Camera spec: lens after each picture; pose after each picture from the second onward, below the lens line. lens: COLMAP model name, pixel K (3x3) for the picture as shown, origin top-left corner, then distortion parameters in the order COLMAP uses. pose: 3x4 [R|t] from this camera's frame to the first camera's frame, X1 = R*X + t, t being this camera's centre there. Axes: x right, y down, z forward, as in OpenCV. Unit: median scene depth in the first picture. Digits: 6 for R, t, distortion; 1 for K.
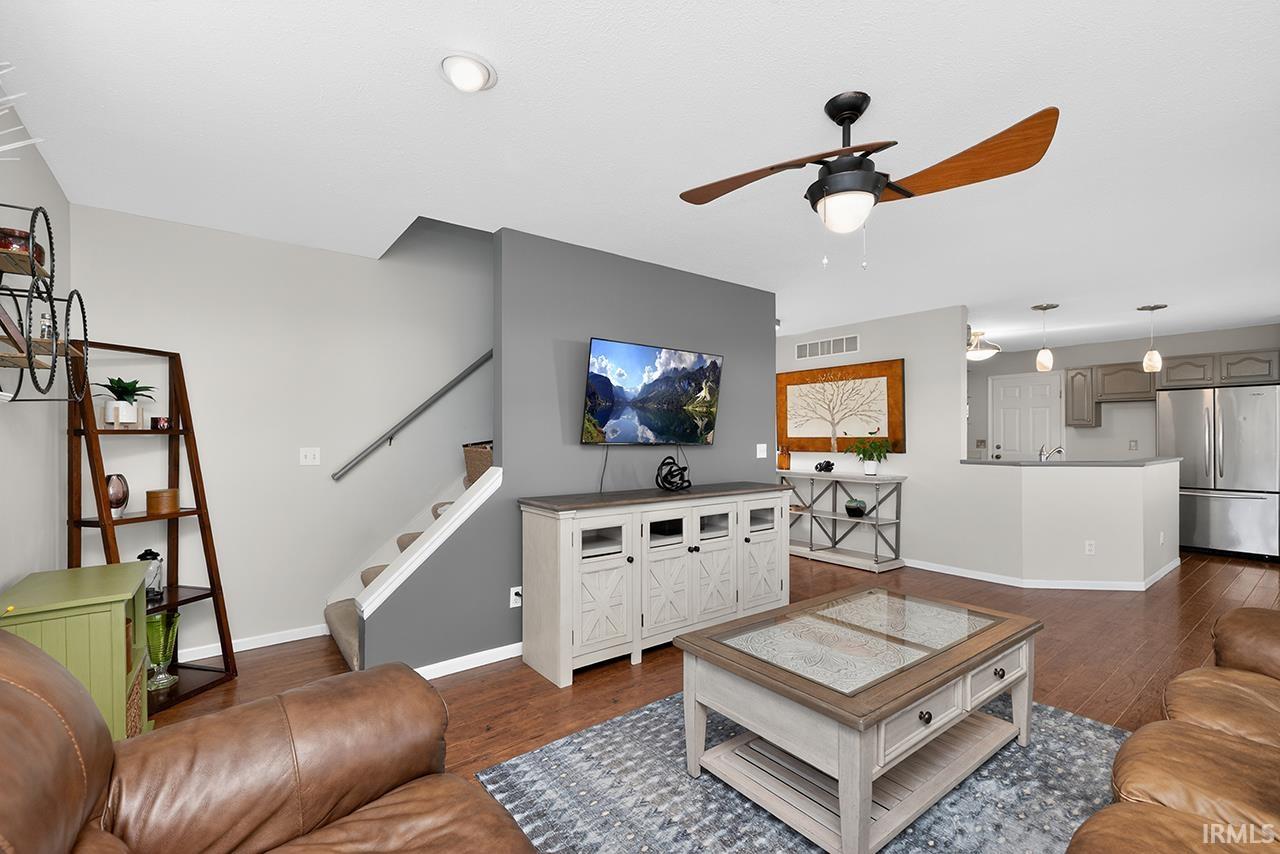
lens RADIAL K [[553.9, 0, 635.7], [0, 553.9, 436.5], [0, 0, 1]] dist [0.000784, -0.000006]
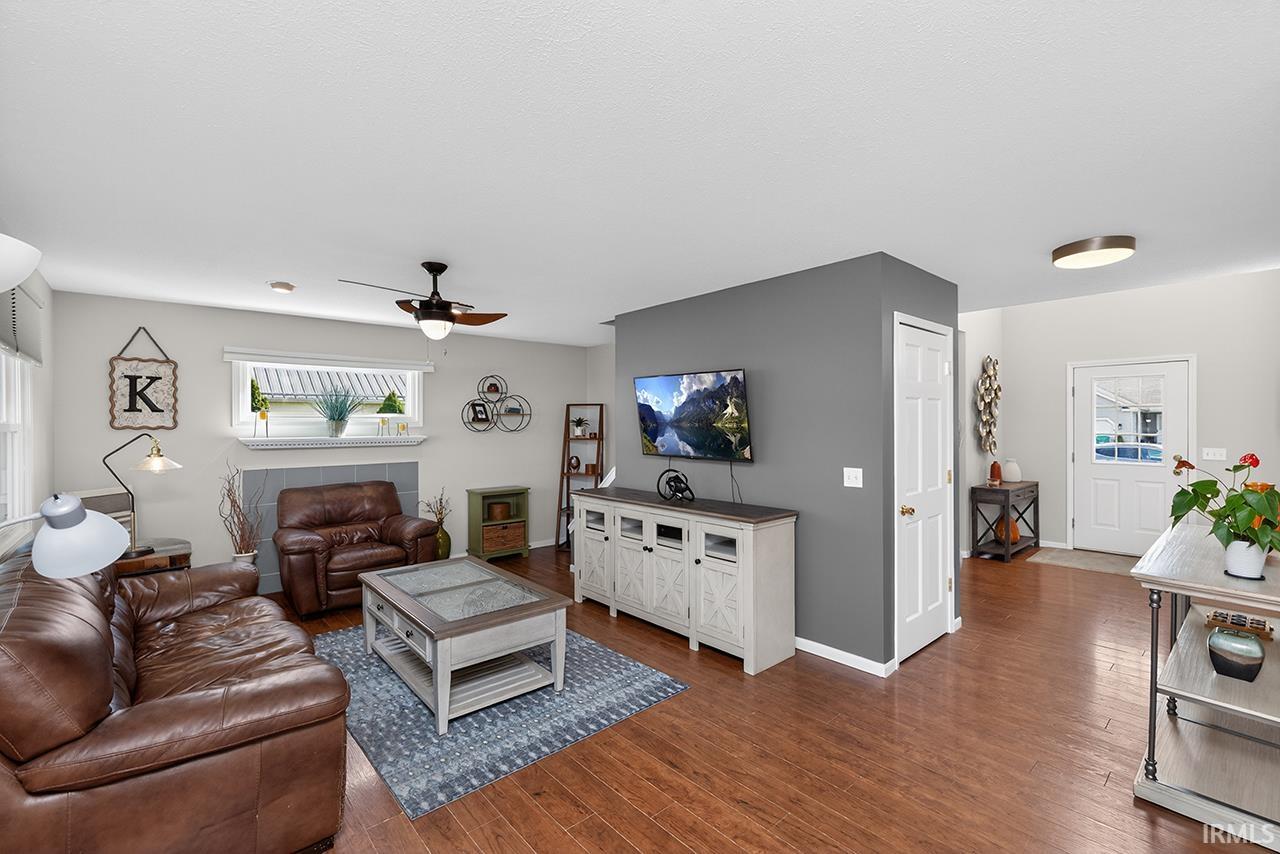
lens RADIAL K [[555.2, 0, 640.0], [0, 555.2, 427.0], [0, 0, 1]] dist [-0.001807, -0.000386]
pose [[0.072298, 0.006867, -0.997359, 1.253273], [0.007121, 0.999947, 0.007401, -0.063504], [0.997358, -0.007637, 0.072245, 0.869637]]
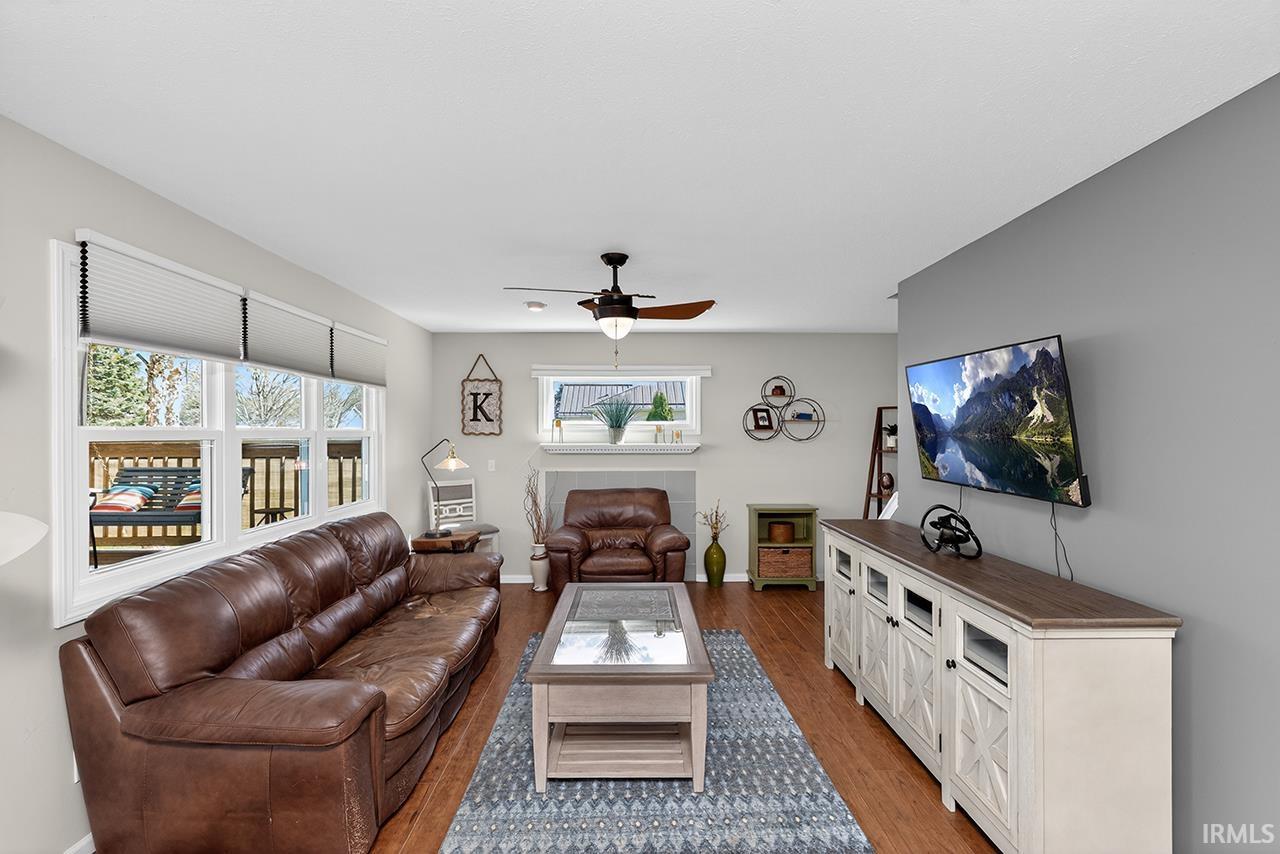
lens RADIAL K [[553.9, 0, 635.7], [0, 553.9, 436.5], [0, 0, 1]] dist [0.000784, -0.000006]
pose [[-0.595998, 0.009830, -0.802926, 0.924226], [0.003769, 0.999948, 0.009444, -0.066621], [0.802977, 0.002602, -0.596004, 1.142272]]
